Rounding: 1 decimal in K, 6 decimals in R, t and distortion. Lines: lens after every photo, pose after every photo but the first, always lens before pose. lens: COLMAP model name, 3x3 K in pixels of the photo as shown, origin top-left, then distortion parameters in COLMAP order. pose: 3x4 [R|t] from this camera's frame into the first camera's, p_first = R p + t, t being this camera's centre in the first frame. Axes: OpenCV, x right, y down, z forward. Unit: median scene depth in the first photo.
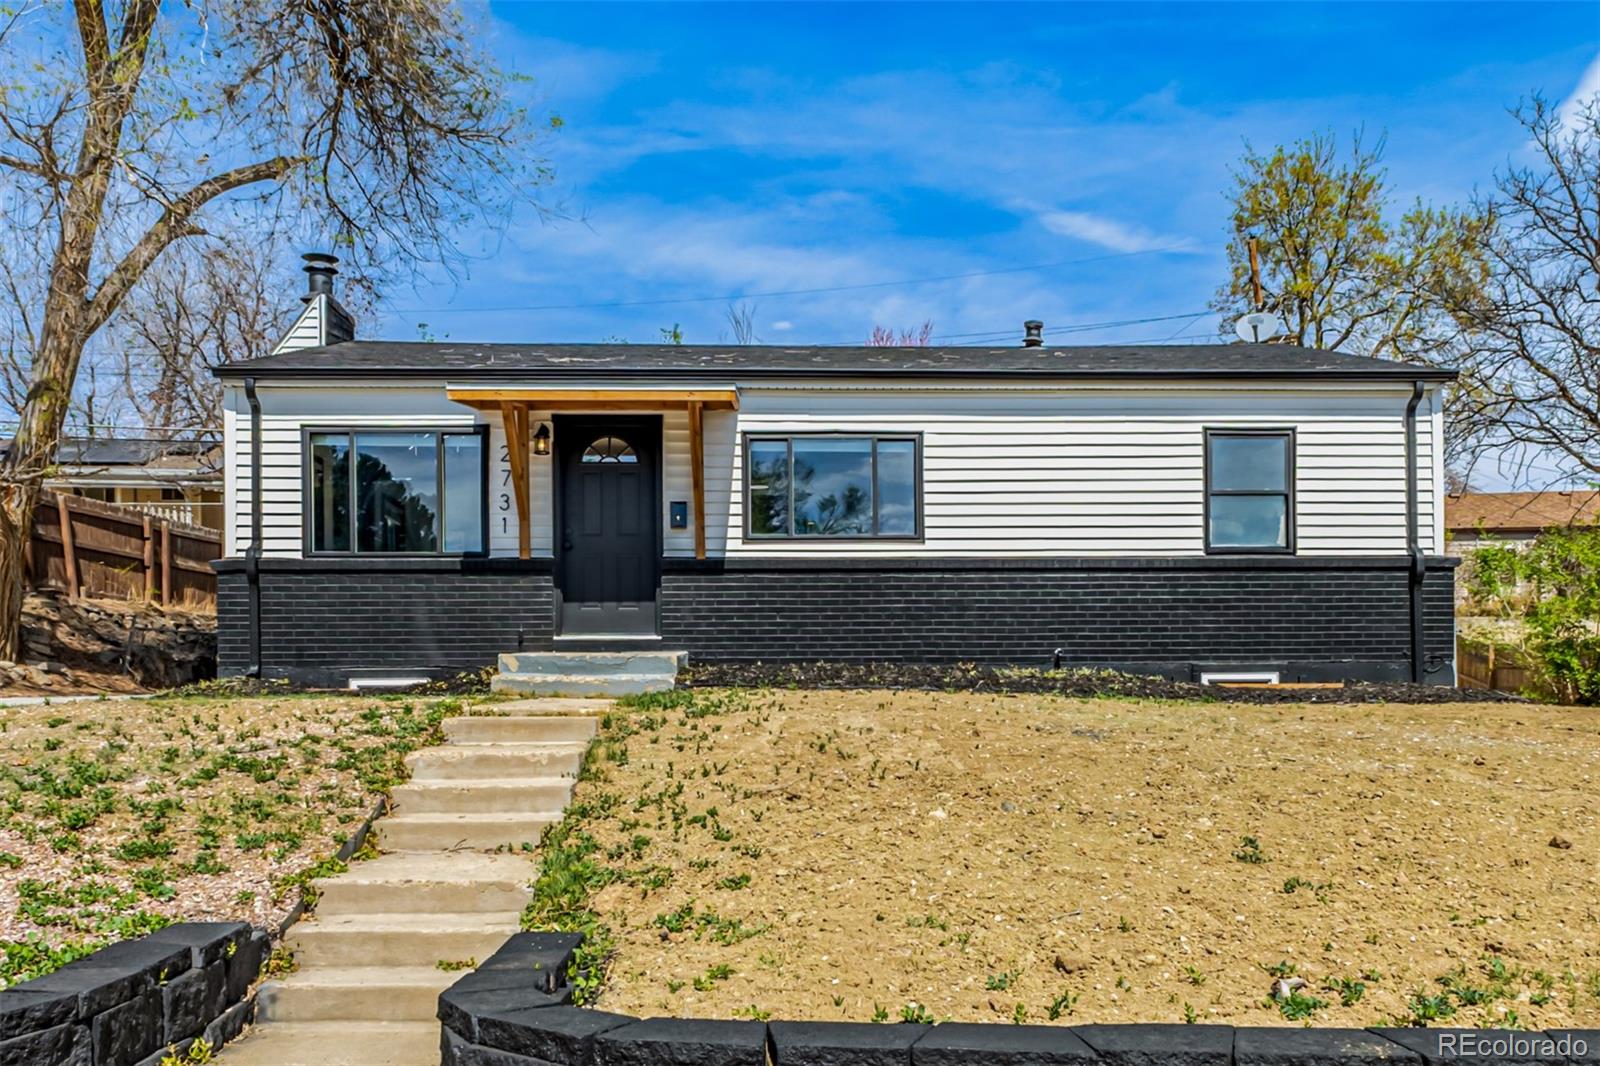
lens RADIAL K [[703.5, 0, 801.0], [0, 703.5, 534.7], [0, 0, 1]] dist [0.010274, -0.003270]
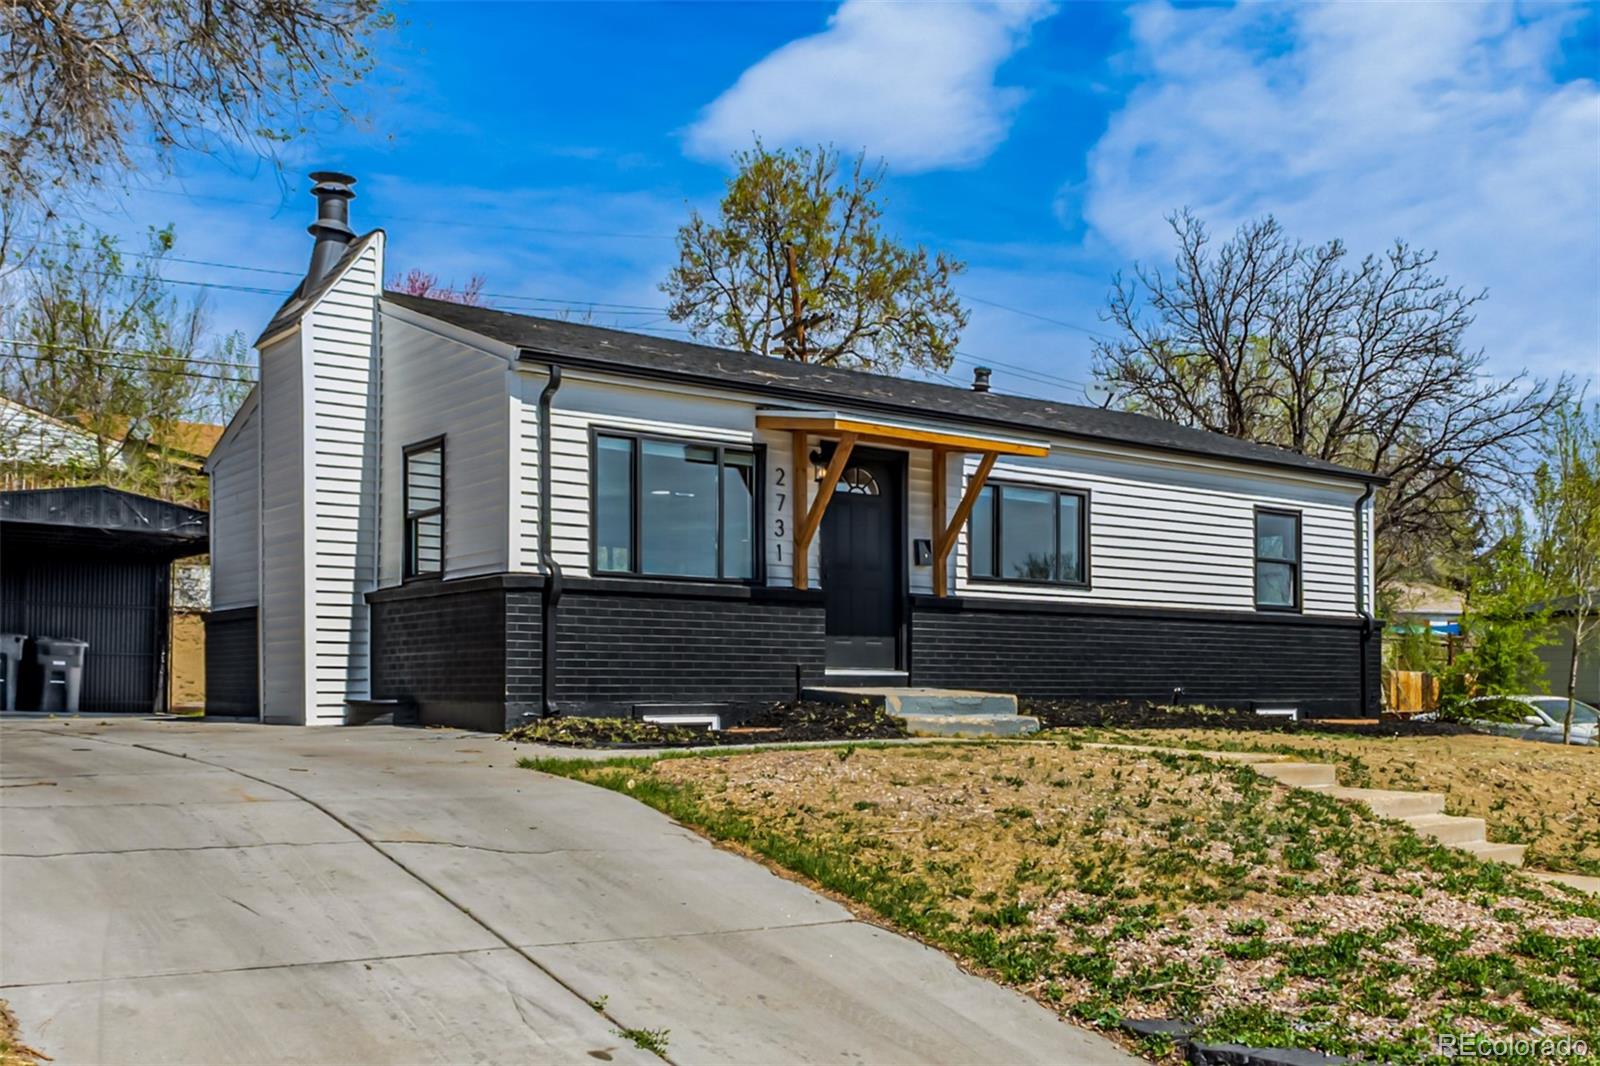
lens RADIAL K [[703.5, 0, 801.8], [0, 703.5, 532.7], [0, 0, 1]] dist [0.010274, -0.003270]
pose [[0.953137, 0.084713, 0.290438, -0.606720], [-0.085219, 0.996302, -0.010929, -0.029021], [-0.290290, -0.014334, 0.956831, 0.073563]]
